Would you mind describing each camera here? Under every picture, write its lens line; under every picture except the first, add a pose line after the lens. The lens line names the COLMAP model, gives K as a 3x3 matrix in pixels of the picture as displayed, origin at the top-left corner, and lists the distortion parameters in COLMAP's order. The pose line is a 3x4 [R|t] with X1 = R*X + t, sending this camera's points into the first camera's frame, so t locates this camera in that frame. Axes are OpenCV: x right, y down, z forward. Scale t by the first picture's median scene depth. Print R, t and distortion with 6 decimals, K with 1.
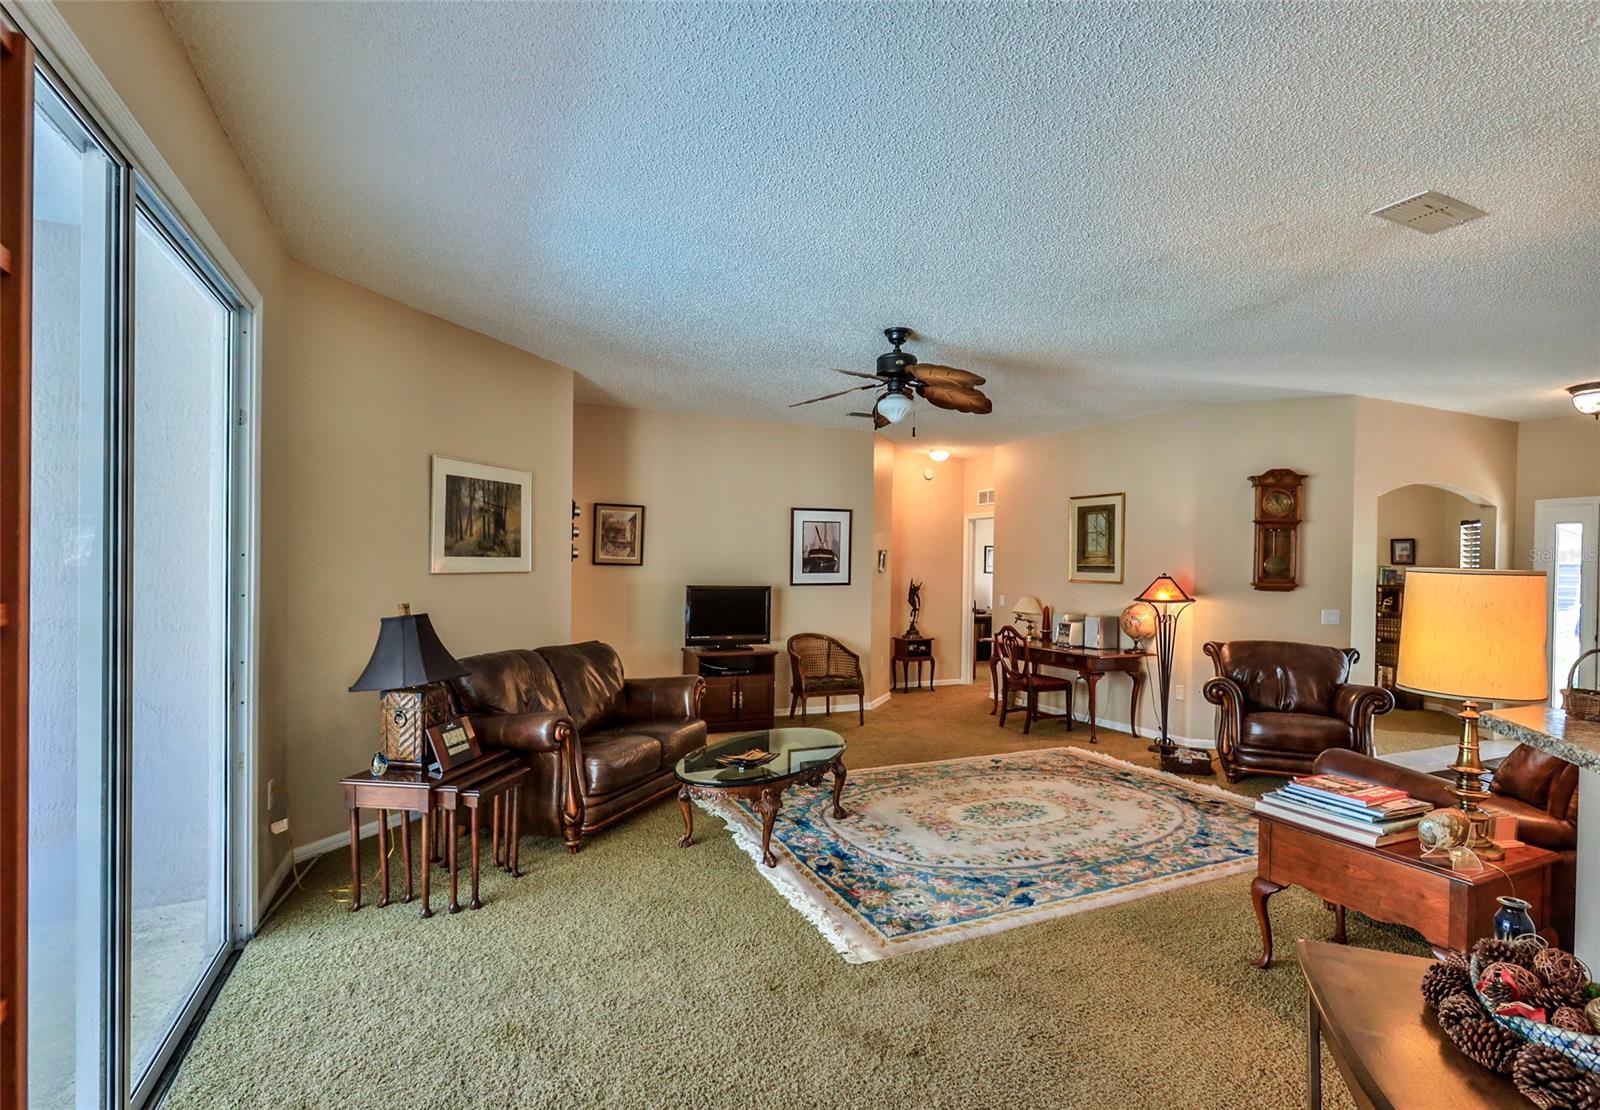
lens RADIAL K [[752.1, 0, 807.6], [0, 752.1, 570.0], [0, 0, 1]] dist [-0.010263, 0.000465]
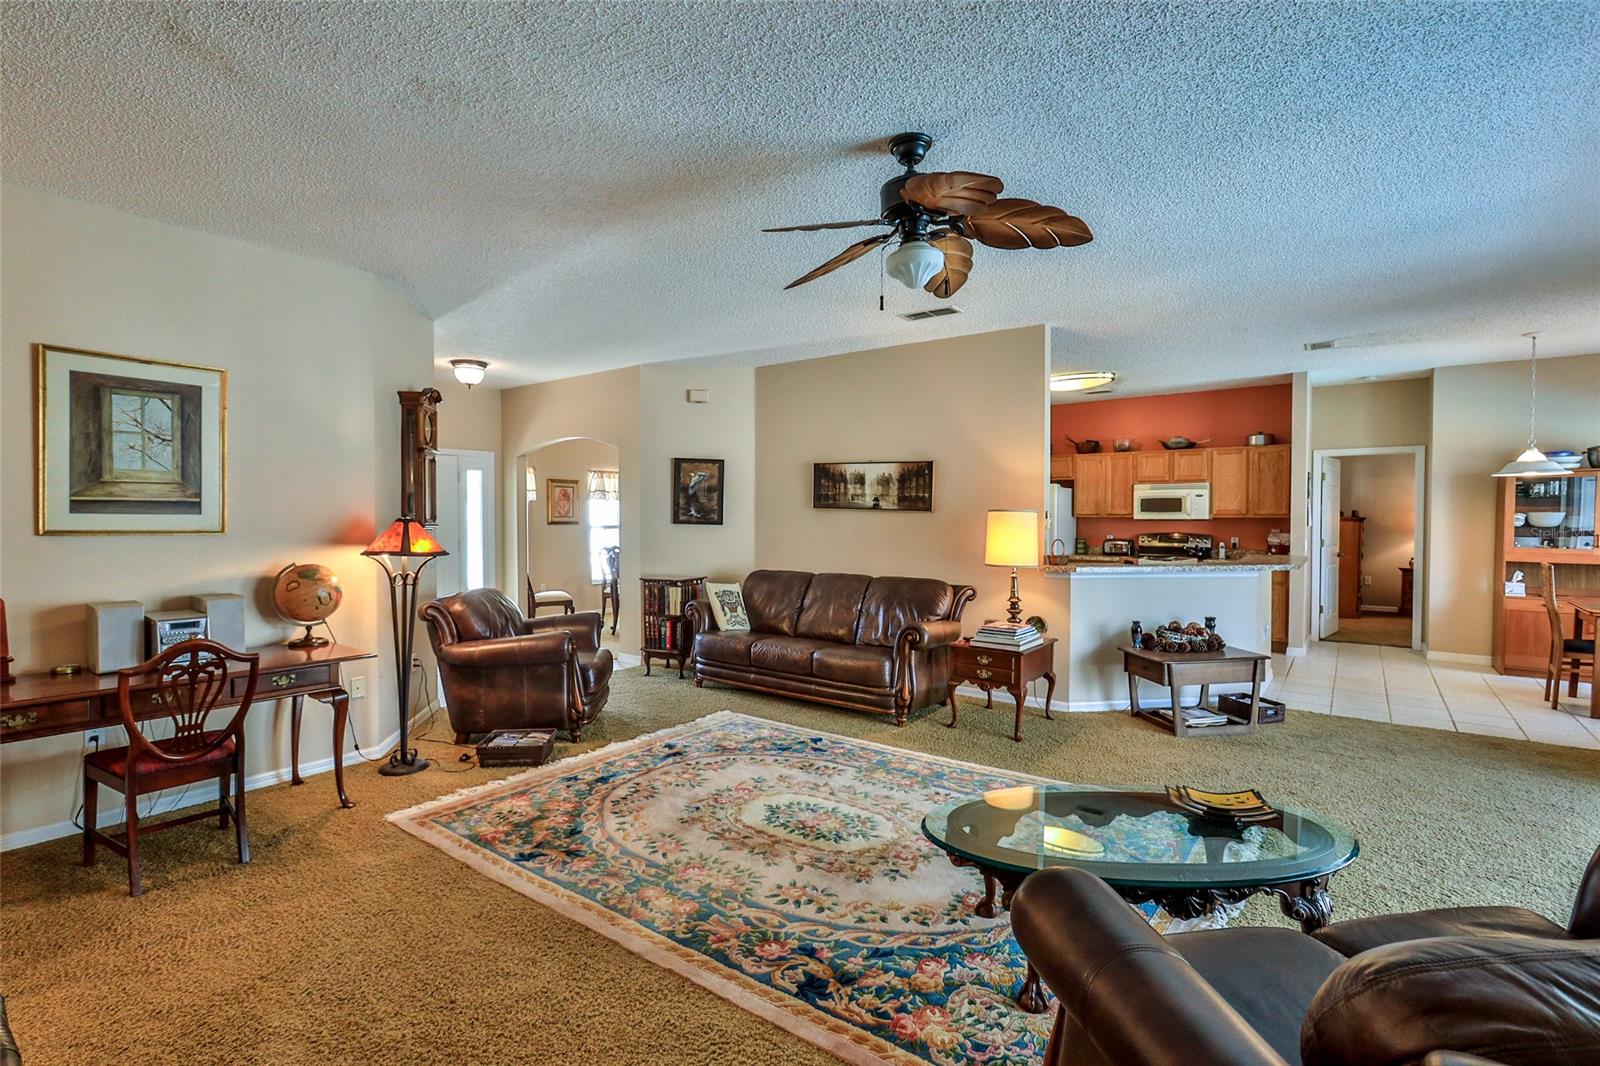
lens RADIAL K [[748.9, 0, 768.4], [0, 748.9, 518.2], [0, 0, 1]] dist [-0.006752, 0.001692]
pose [[-0.456978, -0.015442, 0.889344, -0.353225], [-0.006689, 0.999881, 0.013924, -0.004755], [-0.889453, 0.000414, -0.457026, 1.217166]]
